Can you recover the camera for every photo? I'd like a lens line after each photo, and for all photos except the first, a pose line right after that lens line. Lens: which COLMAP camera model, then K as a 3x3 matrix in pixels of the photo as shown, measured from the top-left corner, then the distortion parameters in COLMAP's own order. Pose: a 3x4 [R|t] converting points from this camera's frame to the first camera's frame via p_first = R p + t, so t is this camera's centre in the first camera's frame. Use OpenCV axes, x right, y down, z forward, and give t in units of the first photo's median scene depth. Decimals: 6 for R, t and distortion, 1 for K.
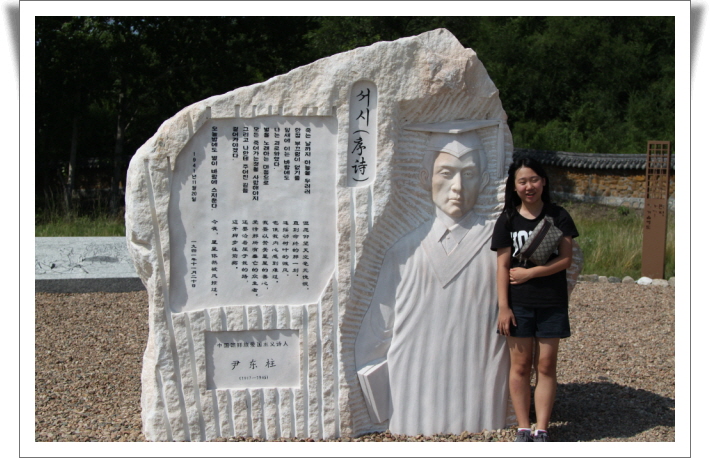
lens RADIAL K [[862.9, 0, 355.0], [0, 862.9, 229.0], [0, 0, 1]] dist [-0.040003, 0.000859]
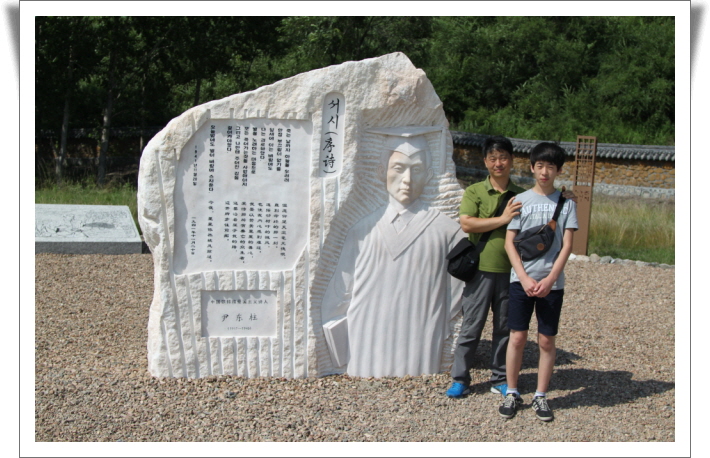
lens RADIAL K [[799.3, 0, 355.0], [0, 799.3, 229.0], [0, 0, 1]] dist [-0.065508, -0.006793]
pose [[0.998622, 0.027665, 0.044592, -0.006196], [-0.029274, 0.998929, 0.035827, -0.017078], [-0.043553, -0.037083, 0.998363, -0.154020]]
